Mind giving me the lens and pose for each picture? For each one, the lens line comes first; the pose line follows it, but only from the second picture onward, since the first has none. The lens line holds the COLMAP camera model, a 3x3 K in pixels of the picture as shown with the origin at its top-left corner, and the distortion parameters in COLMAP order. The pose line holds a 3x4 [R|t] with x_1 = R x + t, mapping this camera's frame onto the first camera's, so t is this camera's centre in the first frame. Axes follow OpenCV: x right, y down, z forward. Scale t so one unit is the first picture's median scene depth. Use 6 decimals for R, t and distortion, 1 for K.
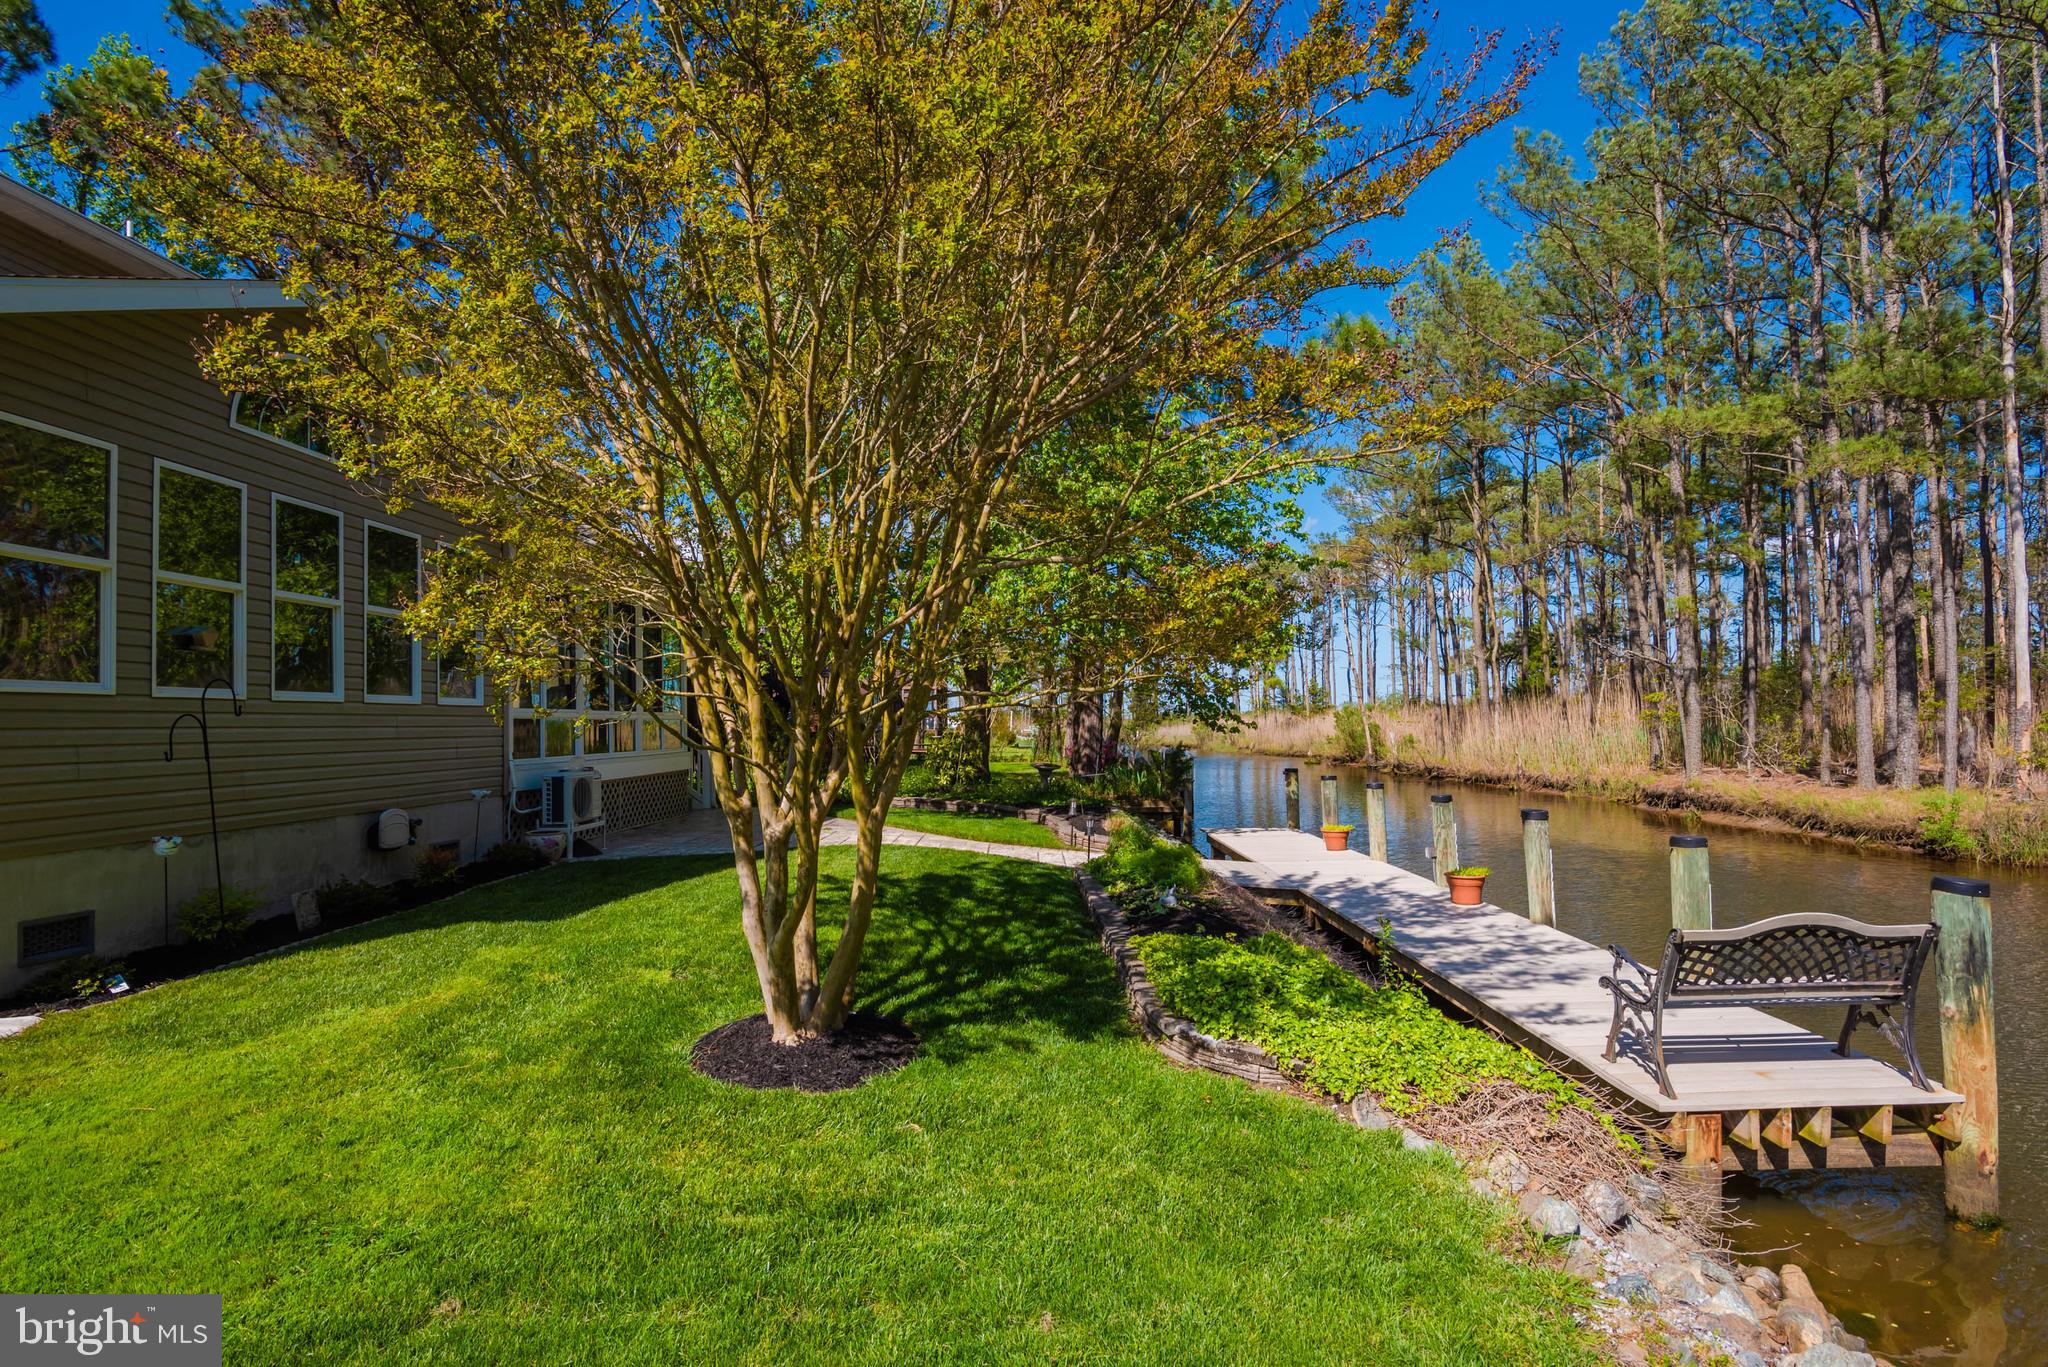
lens RADIAL K [[1004.5, 0, 1024.3], [0, 1004.5, 696.0], [0, 0, 1]] dist [-0.020967, 0.000087]
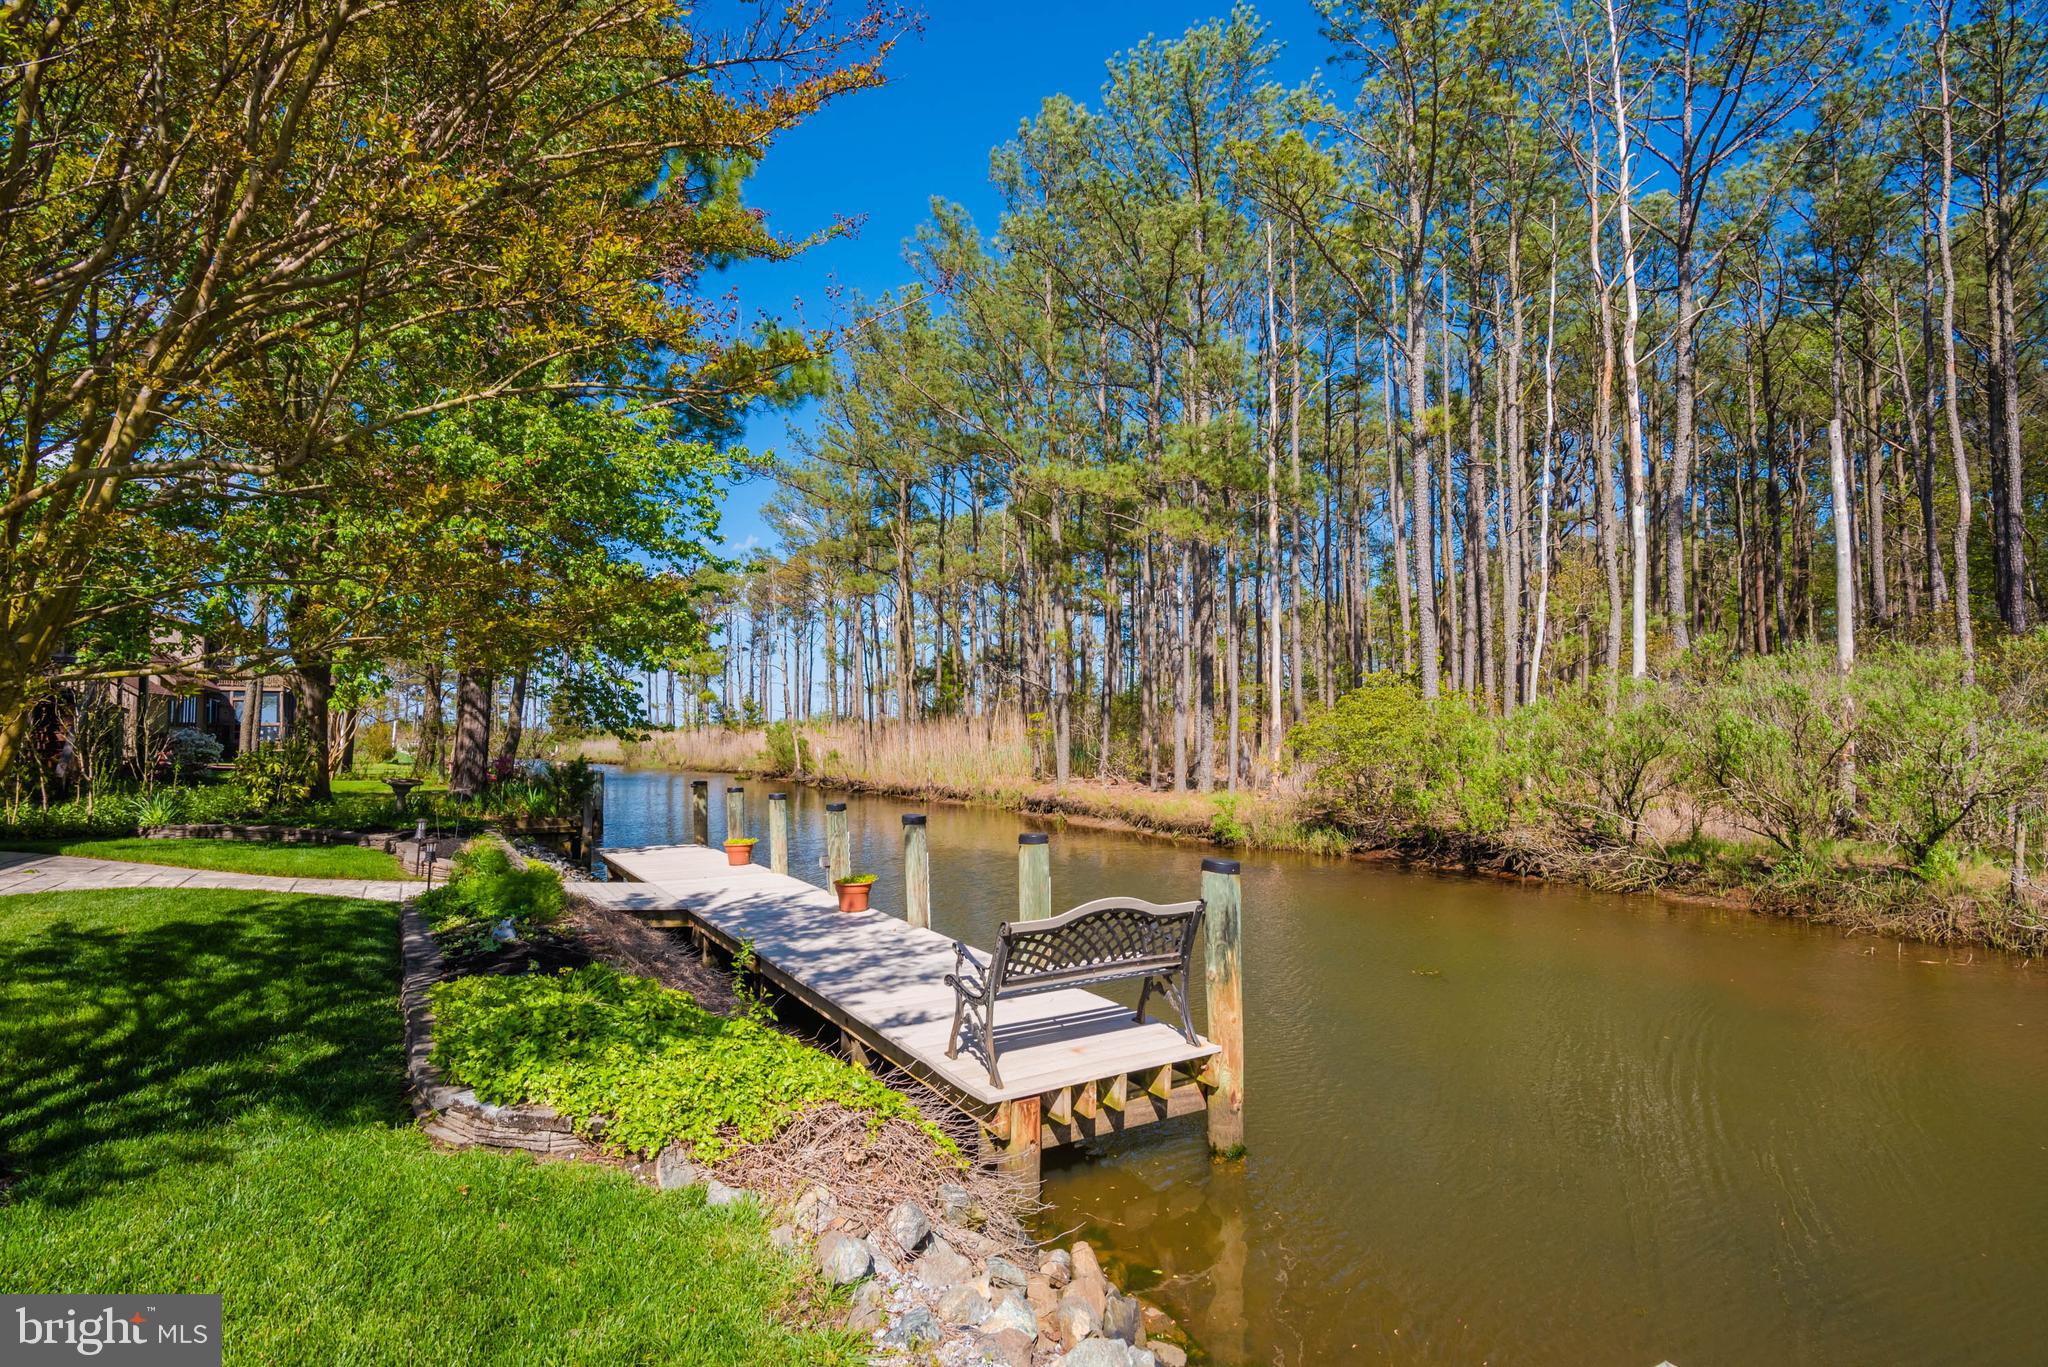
lens RADIAL K [[1004.5, 0, 1024.3], [0, 1004.5, 696.0], [0, 0, 1]] dist [-0.020967, 0.000087]
pose [[0.855665, 0.031048, 0.516597, 0.085999], [-0.022215, 0.999482, -0.023275, 0.016077], [-0.517053, 0.008440, 0.855912, 0.065828]]
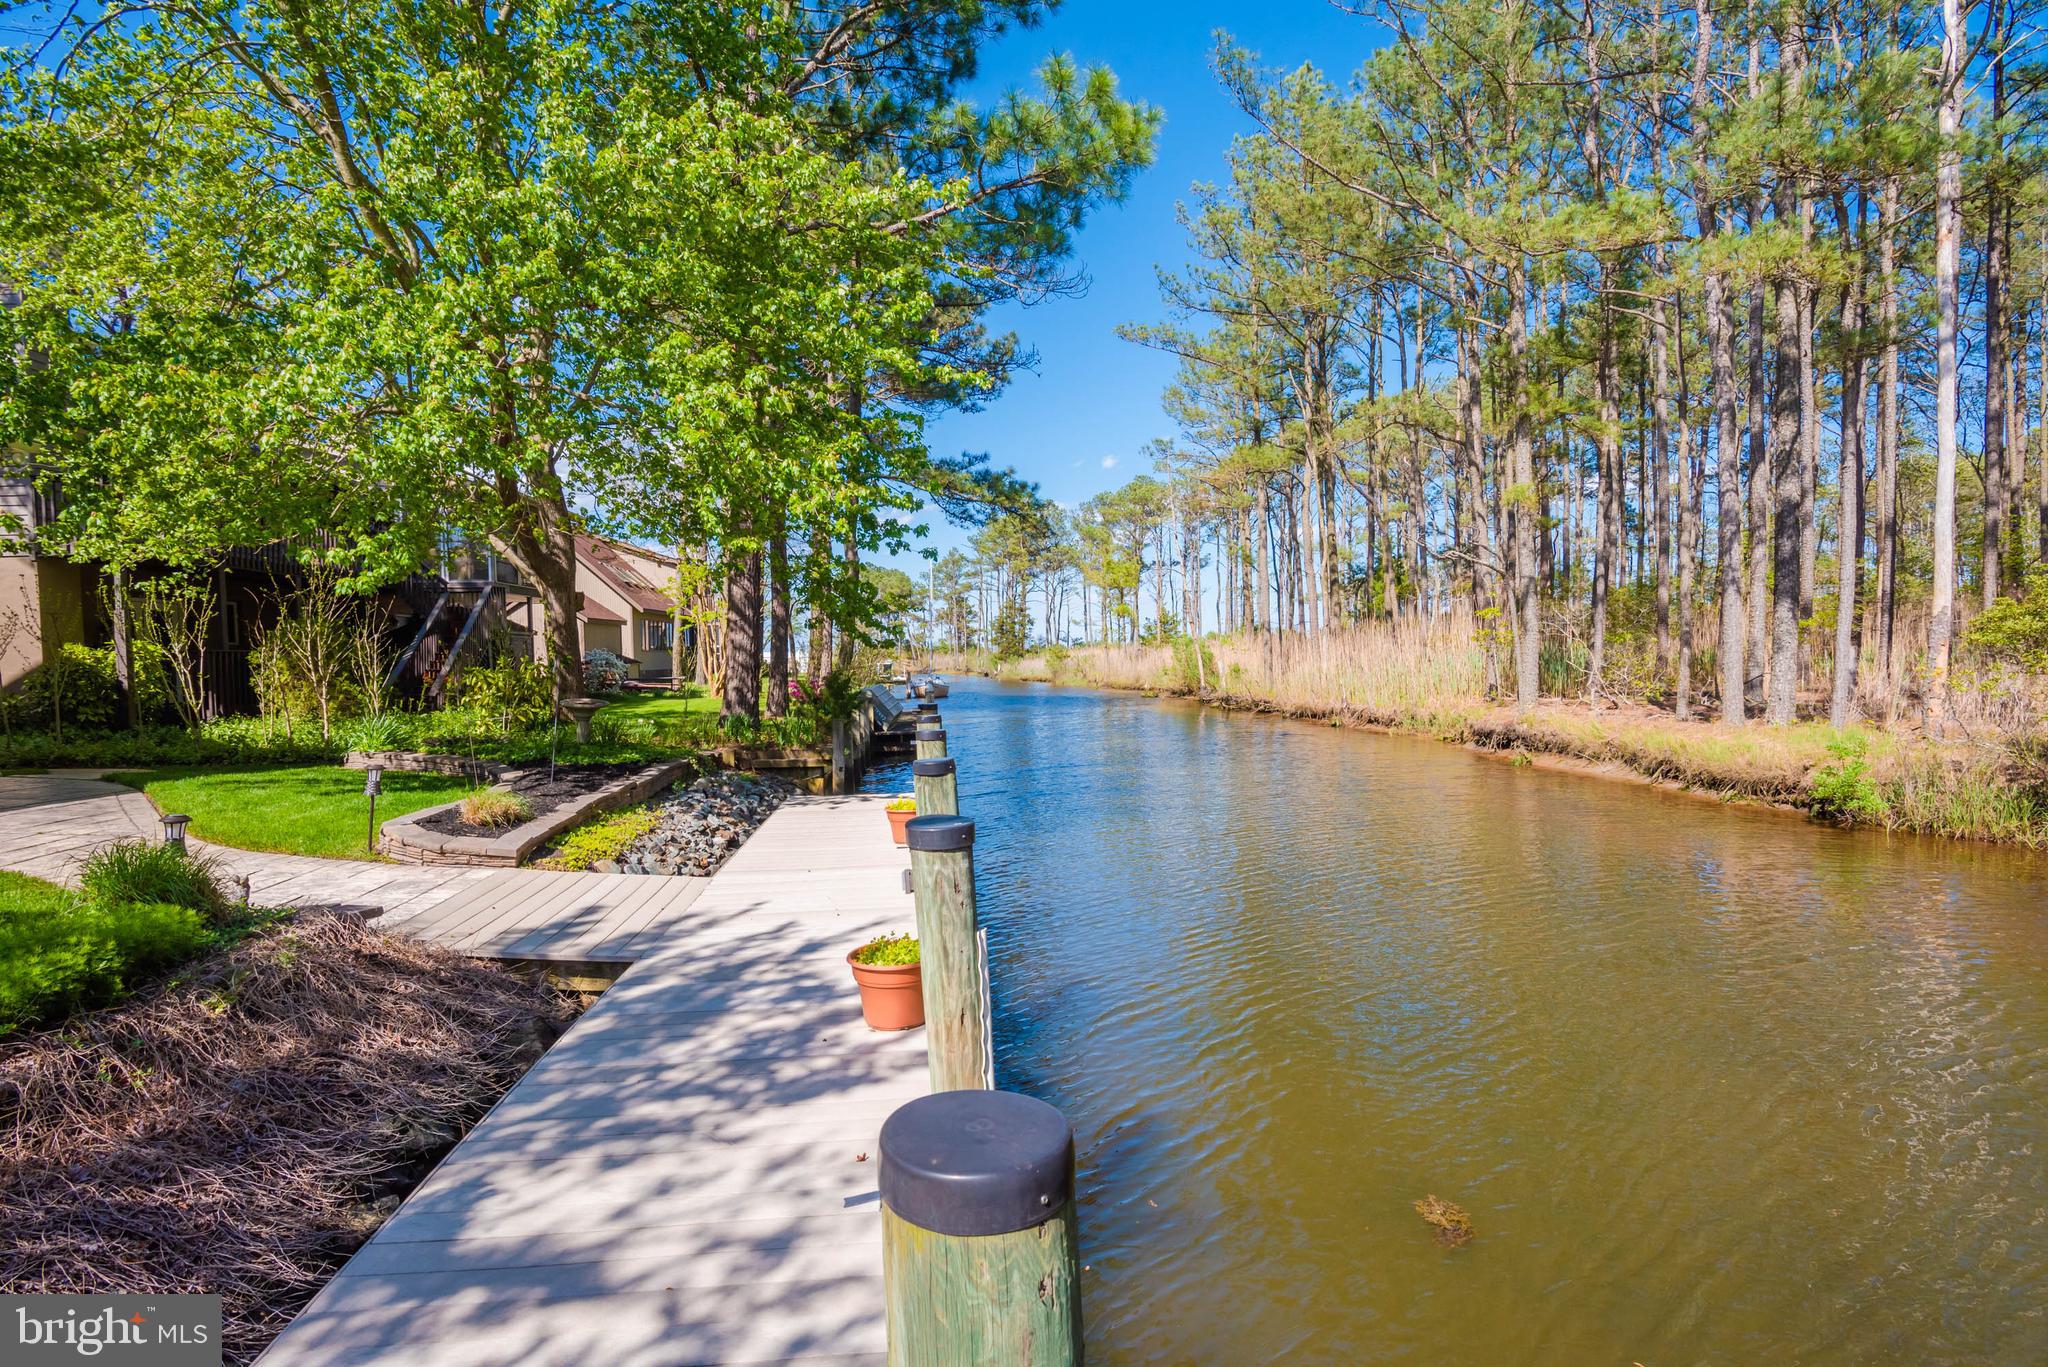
lens RADIAL K [[1004.5, 0, 1024.3], [0, 1004.5, 696.0], [0, 0, 1]] dist [-0.020967, 0.000087]
pose [[0.994983, -0.005637, 0.099887, 0.629424], [-0.000716, 0.997985, 0.063448, 0.063676], [-0.100044, -0.063201, 0.992974, 0.804052]]
